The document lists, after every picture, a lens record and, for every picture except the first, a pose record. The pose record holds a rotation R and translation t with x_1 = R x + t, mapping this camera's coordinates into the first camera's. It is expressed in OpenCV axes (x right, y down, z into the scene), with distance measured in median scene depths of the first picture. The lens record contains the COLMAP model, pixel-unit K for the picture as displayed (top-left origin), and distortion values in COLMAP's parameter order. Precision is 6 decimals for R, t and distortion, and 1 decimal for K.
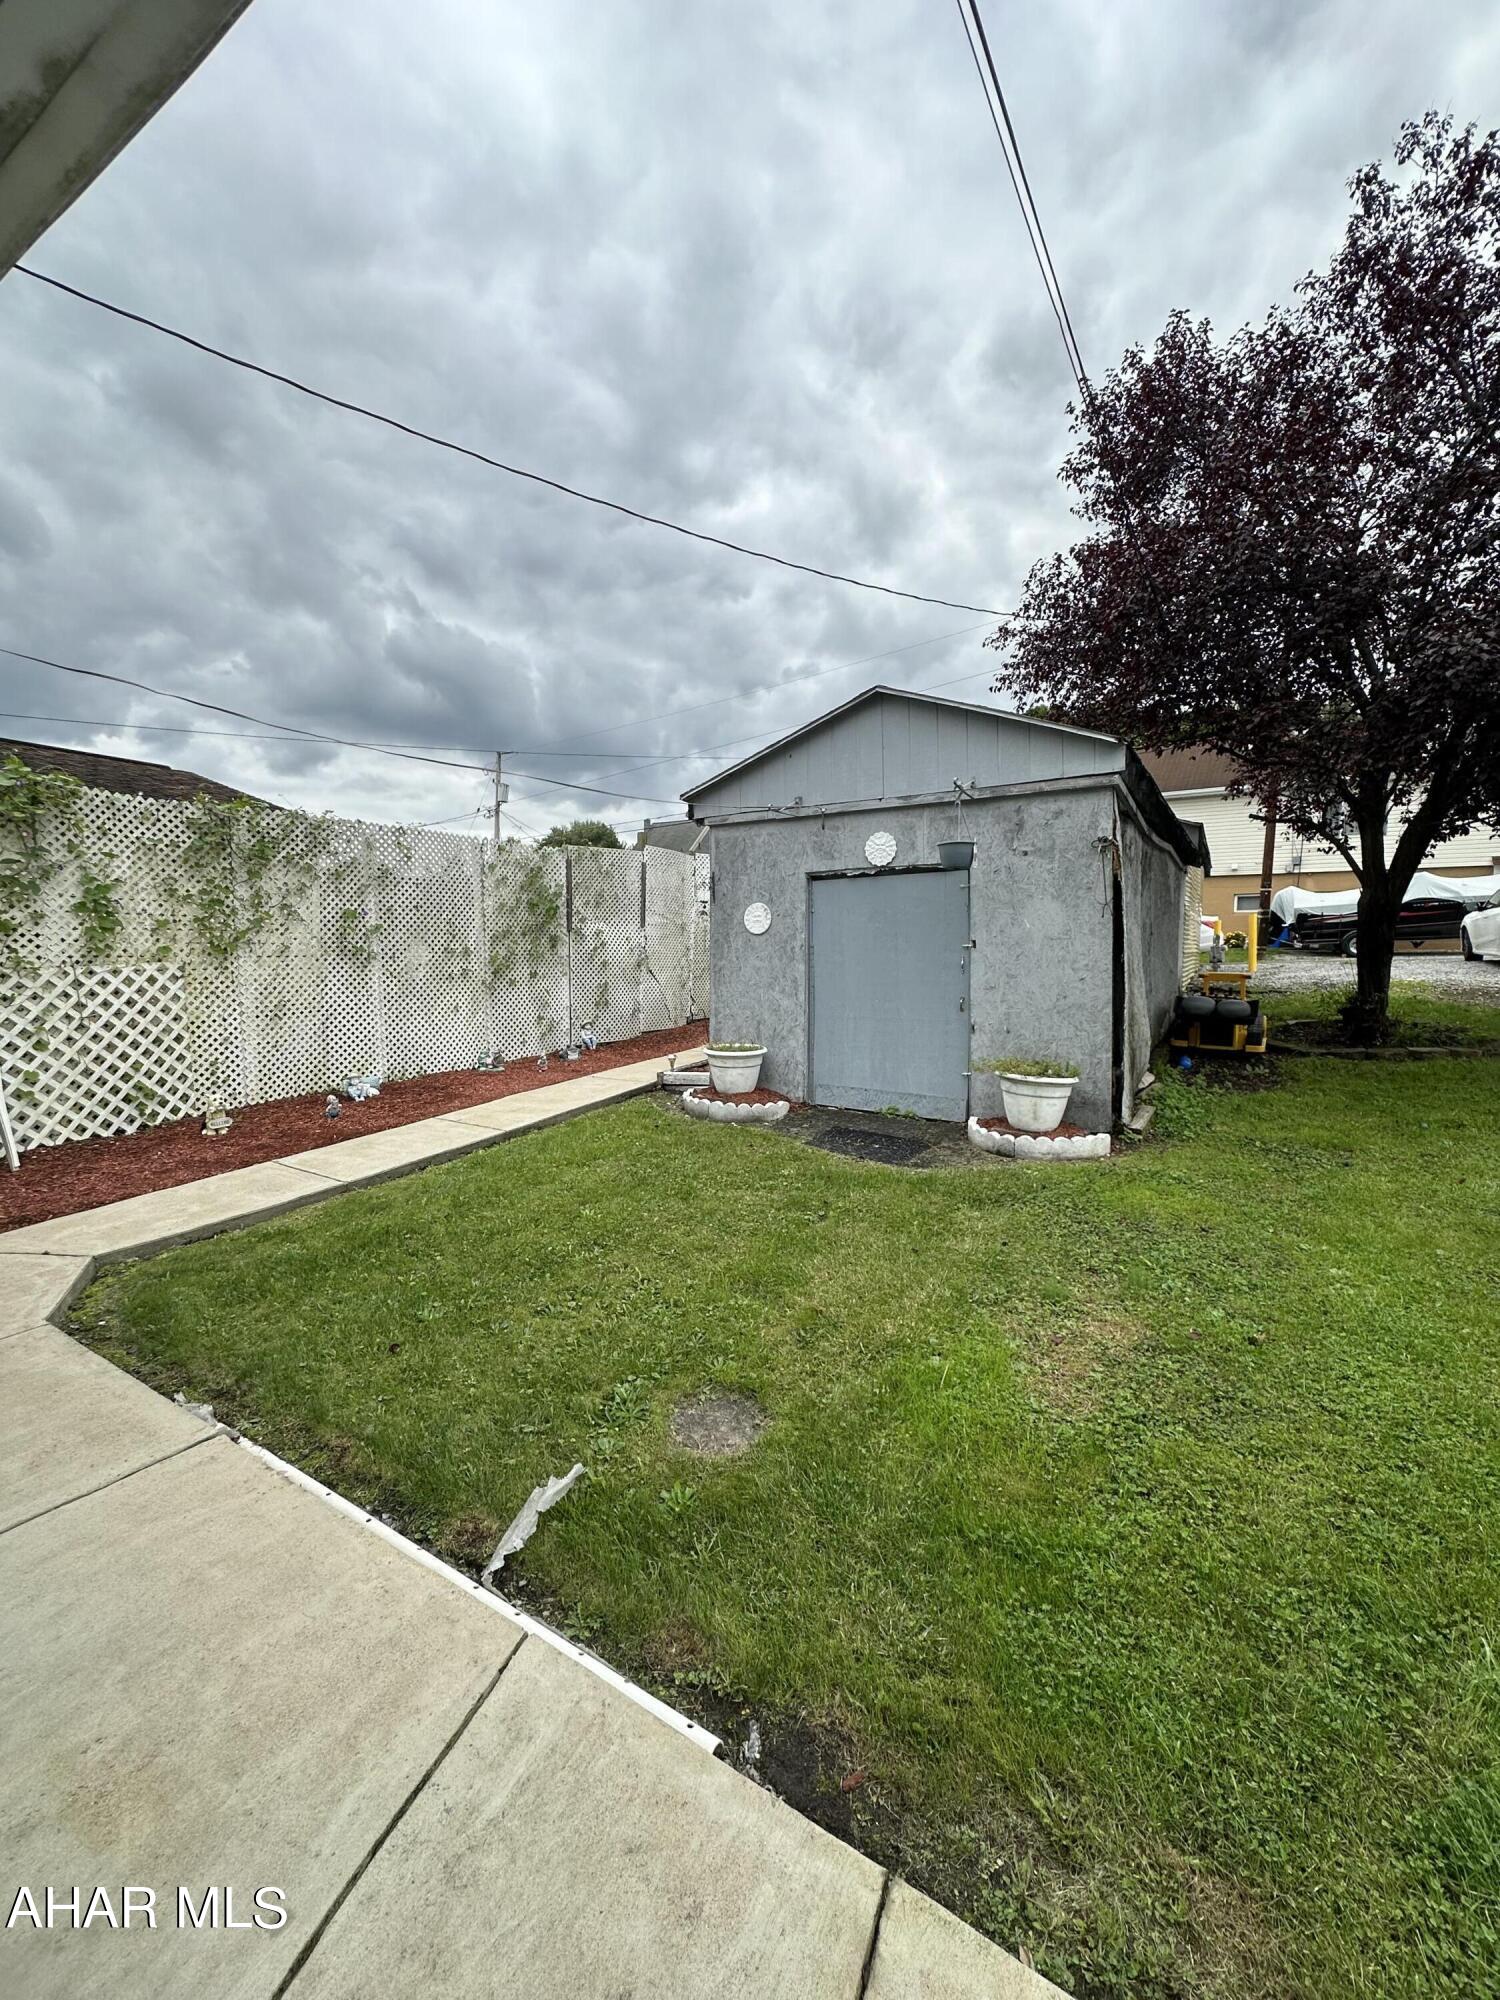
lens RADIAL K [[800.6, 0, 751.0], [0, 800.6, 993.9], [0, 0, 1]] dist [-0.003794, 0.000188]
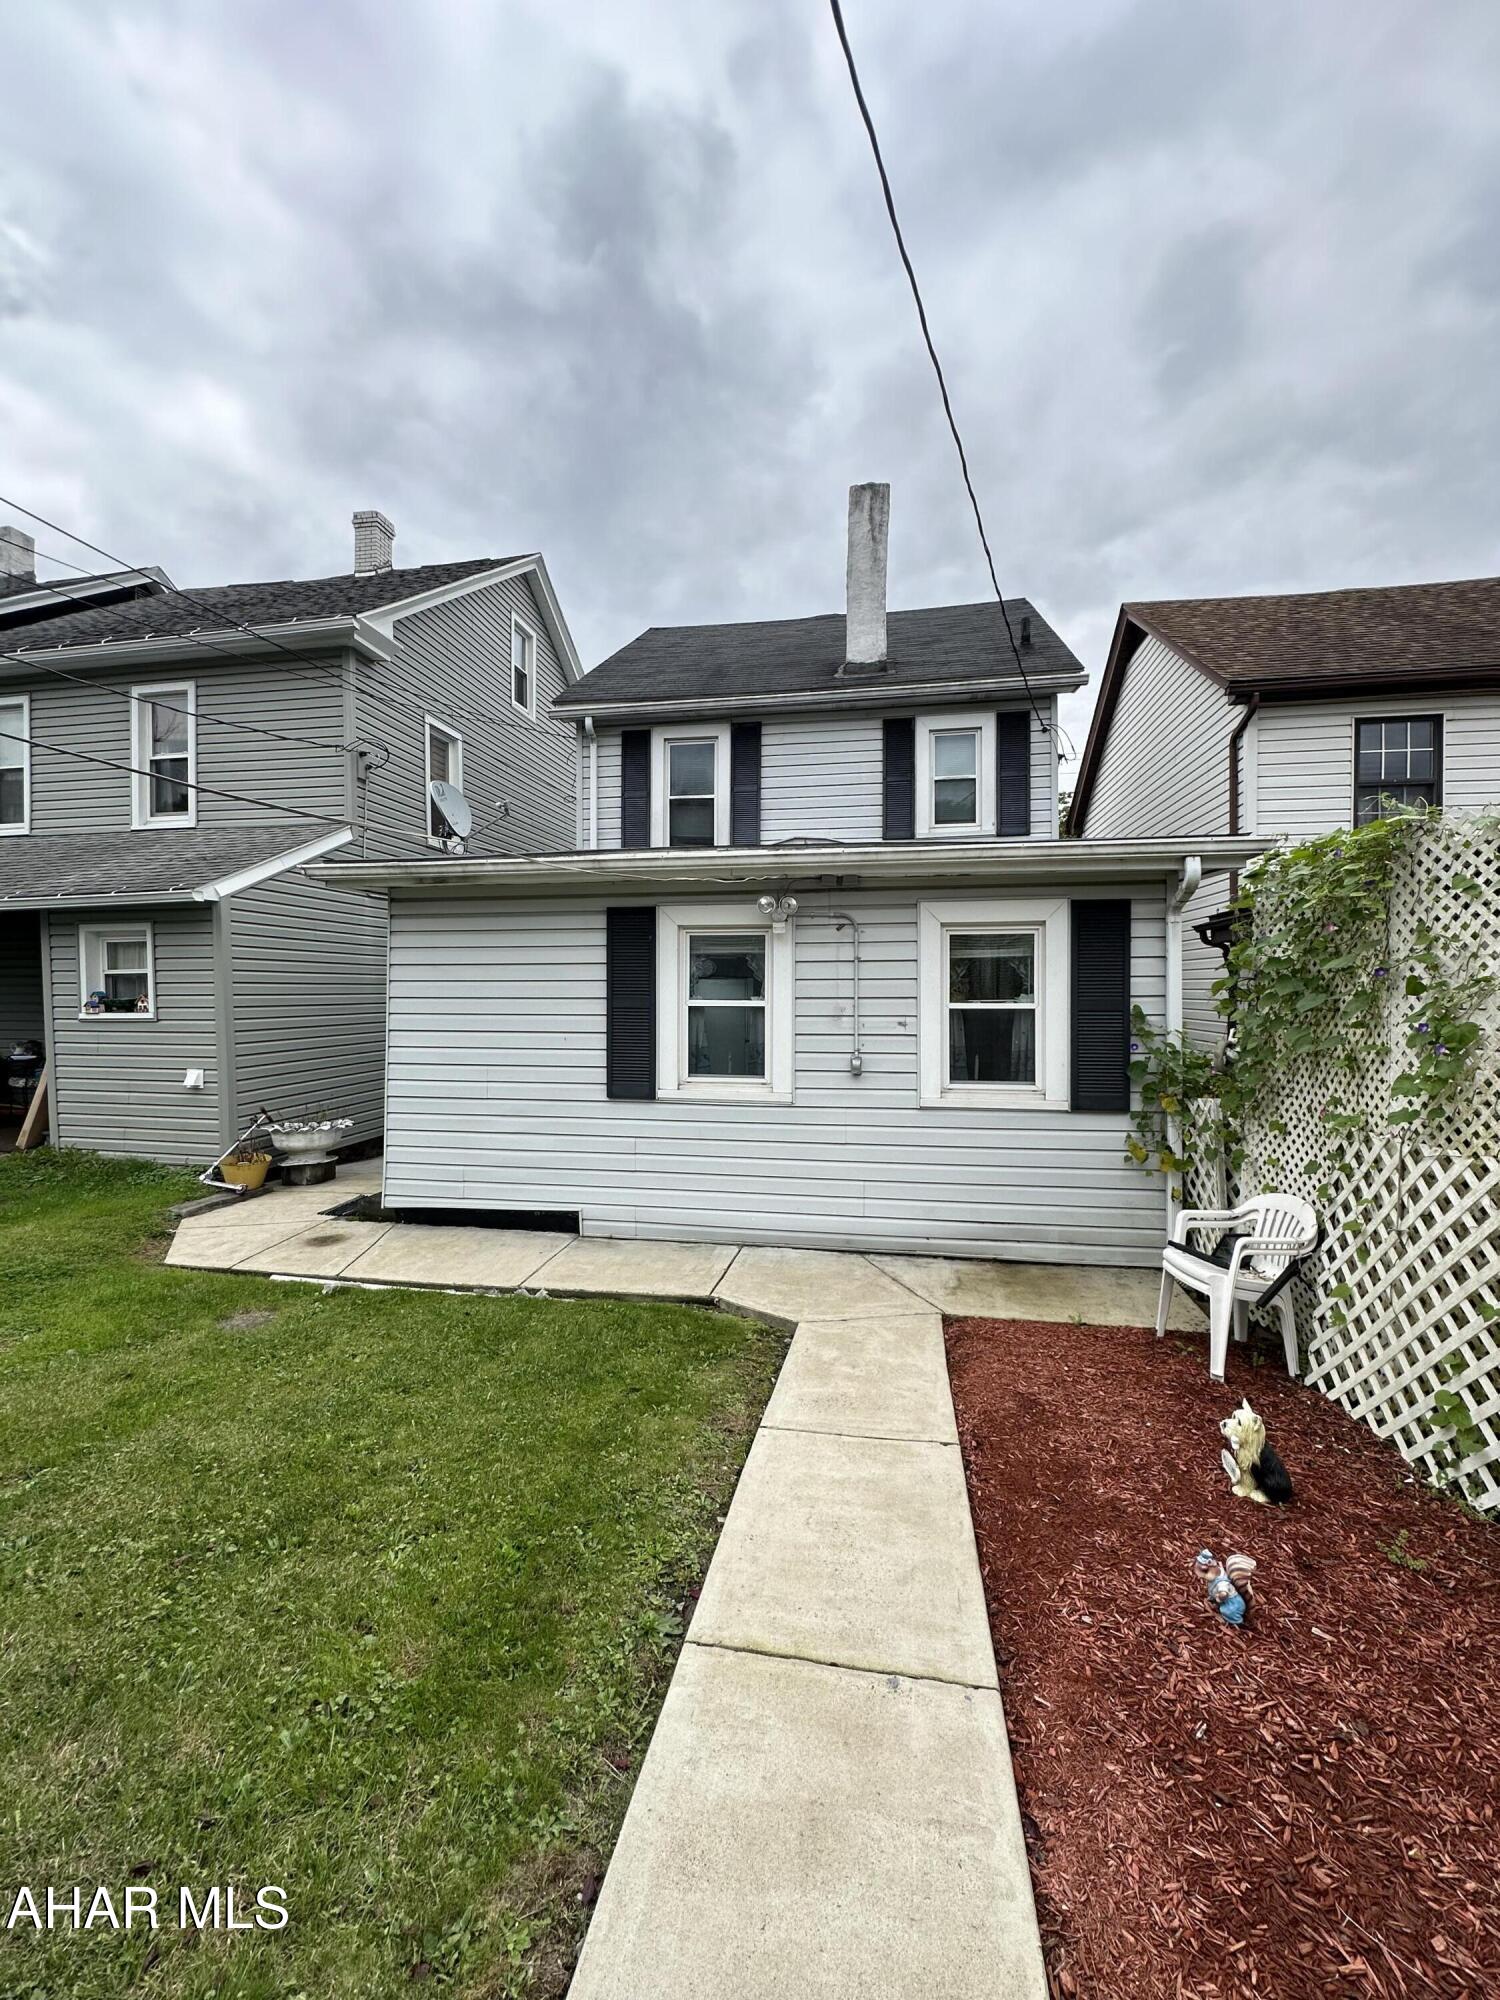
lens RADIAL K [[800.6, 0, 746.9], [0, 800.6, 997.1], [0, 0, 1]] dist [-0.003794, 0.000188]
pose [[-0.932043, 0.001288, -0.362345, -0.198182], [-0.023610, 0.997653, 0.064278, -0.165596], [0.361577, 0.068465, -0.929825, 1.373787]]
